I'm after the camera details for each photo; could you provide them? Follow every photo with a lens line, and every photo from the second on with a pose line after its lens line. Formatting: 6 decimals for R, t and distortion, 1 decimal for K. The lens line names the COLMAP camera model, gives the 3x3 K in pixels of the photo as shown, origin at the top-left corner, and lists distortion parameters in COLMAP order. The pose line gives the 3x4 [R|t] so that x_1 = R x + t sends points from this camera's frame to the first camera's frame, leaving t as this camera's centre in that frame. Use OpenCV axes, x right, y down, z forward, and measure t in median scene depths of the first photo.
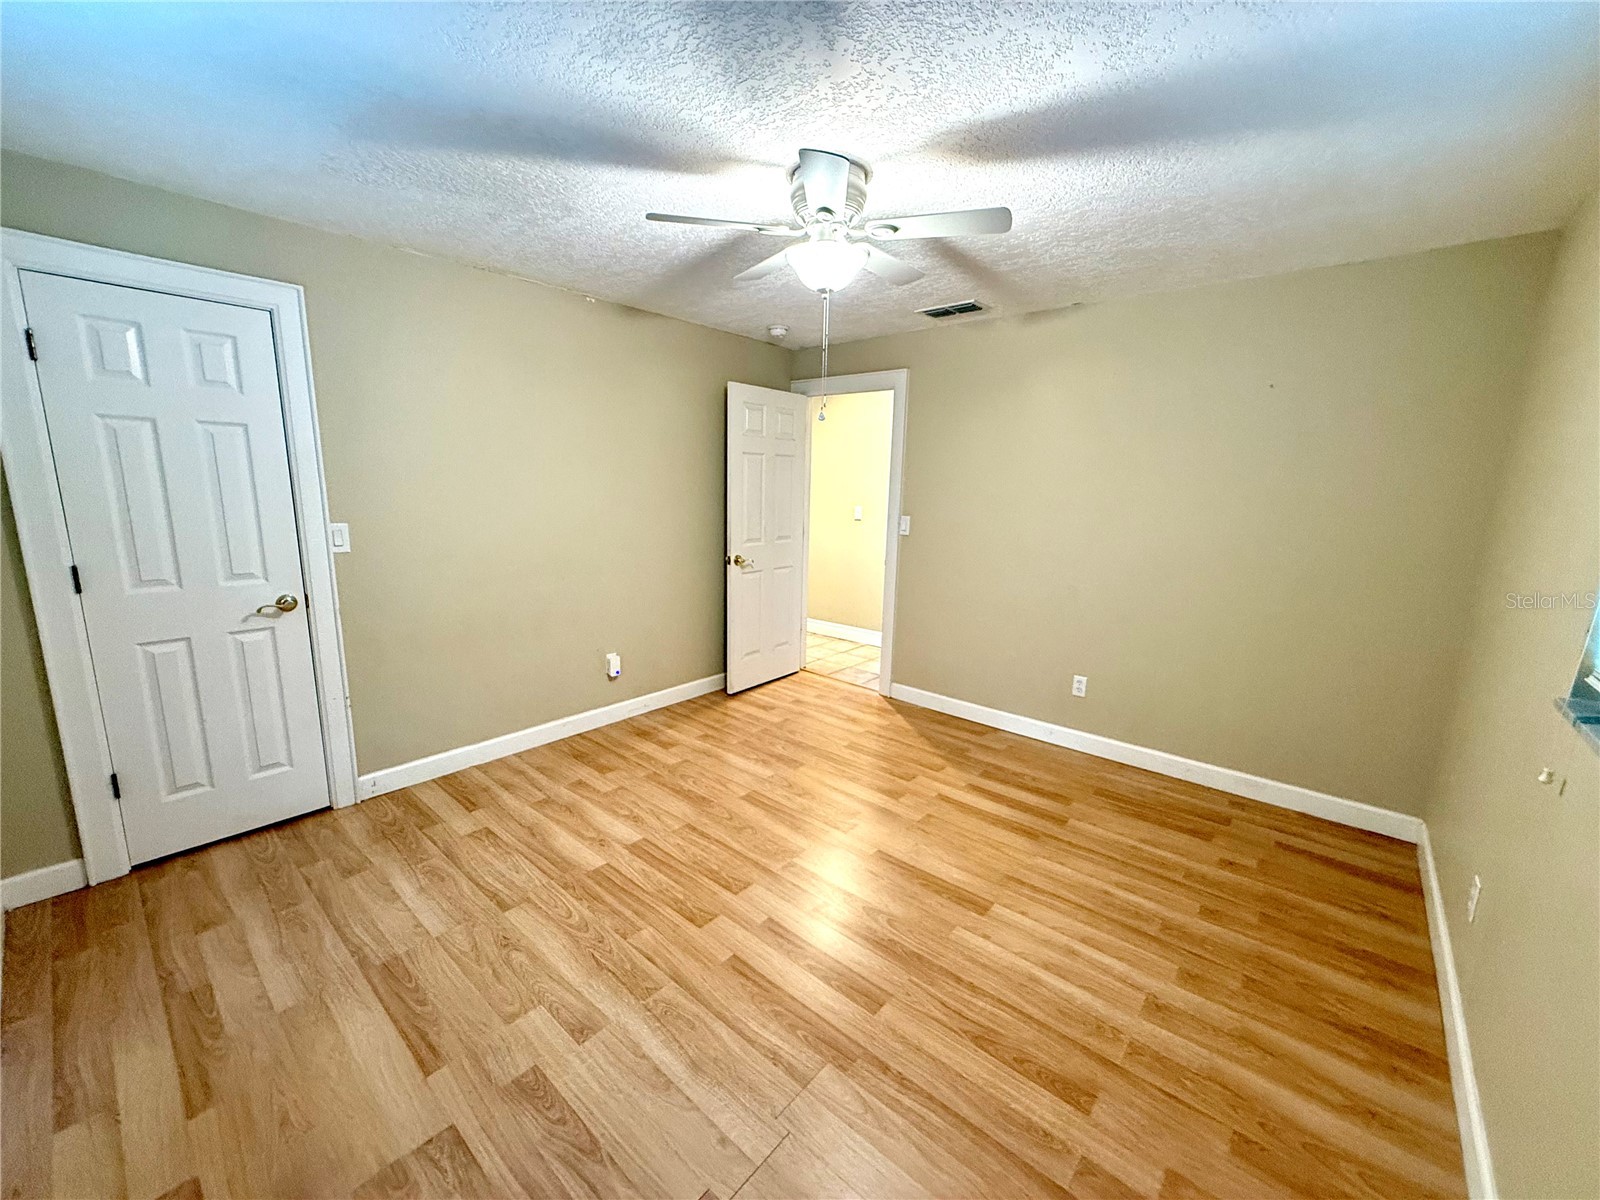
lens RADIAL K [[636.5, 0, 797.0], [0, 636.5, 600.7], [0, 0, 1]] dist [-0.001759, 0.000777]
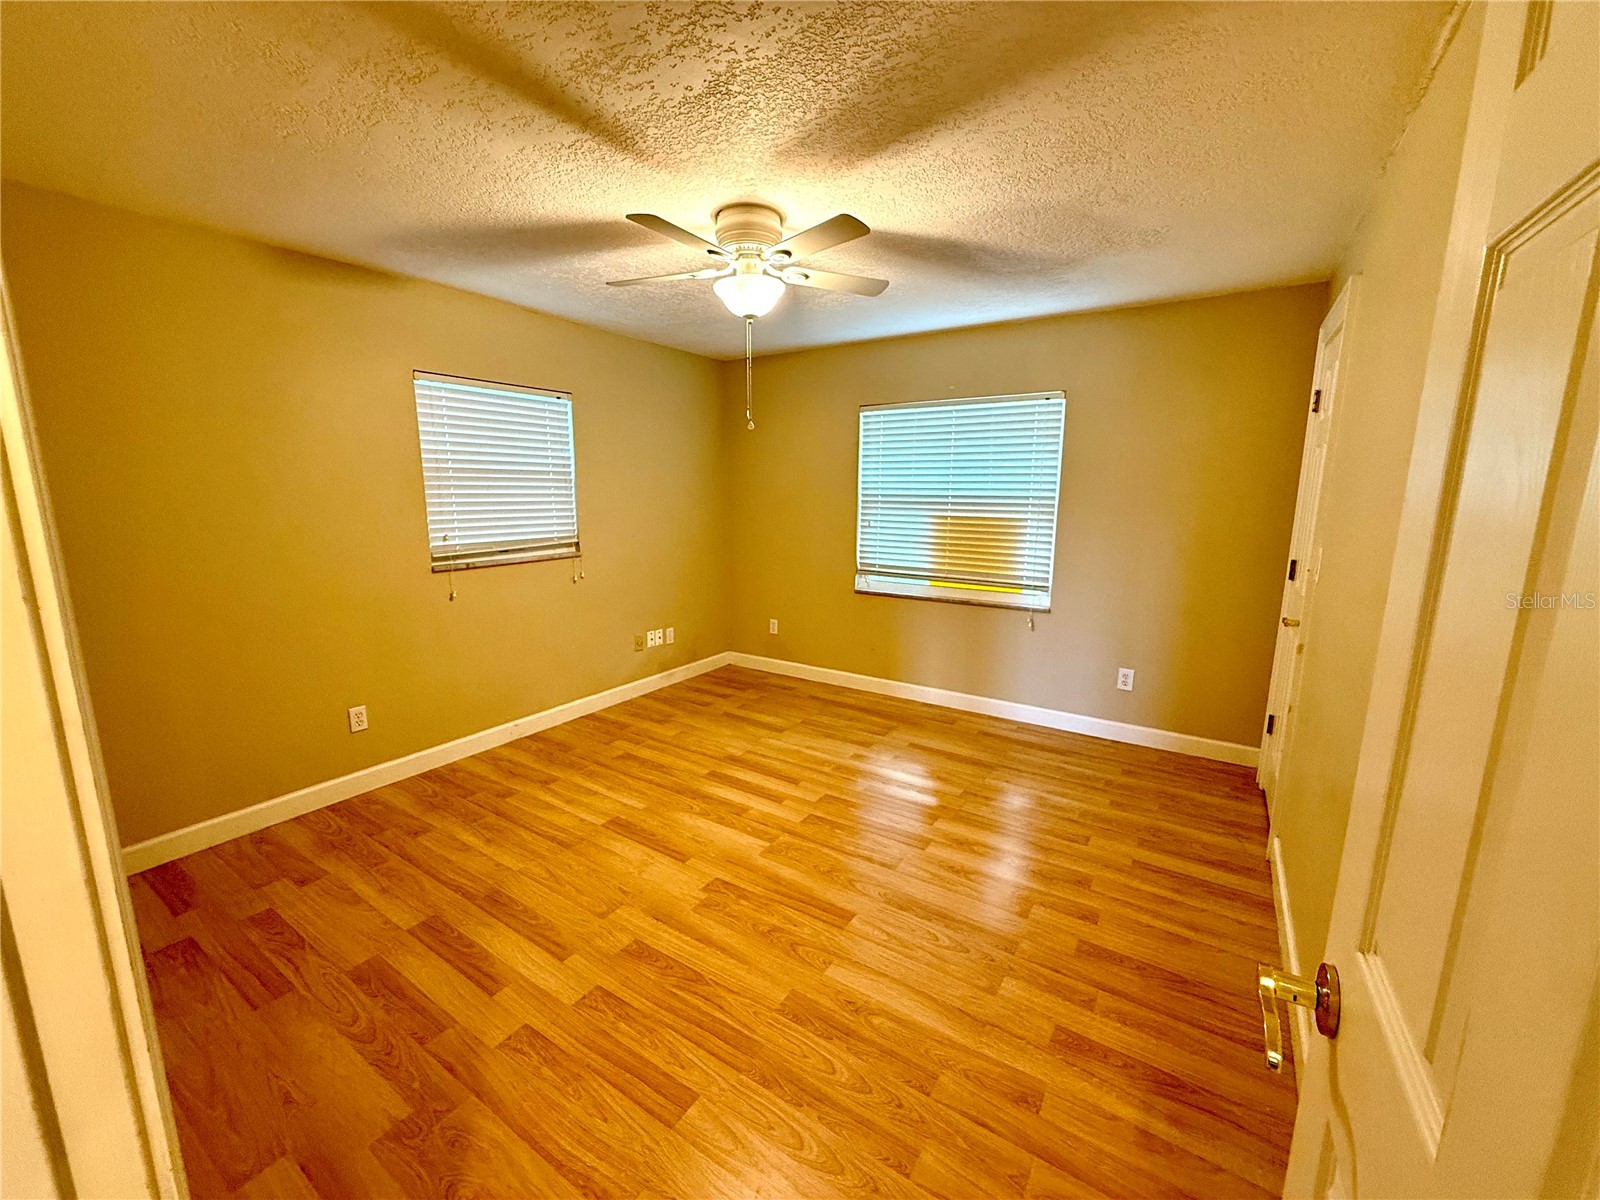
lens RADIAL K [[636.5, 0, 800.5], [0, 636.5, 599.1], [0, 0, 1]] dist [-0.001759, 0.000777]
pose [[-0.990021, -0.001710, -0.140911, 0.103818], [-0.051313, 0.935656, 0.349163, -0.380132], [0.131247, 0.352909, -0.926407, 2.046902]]
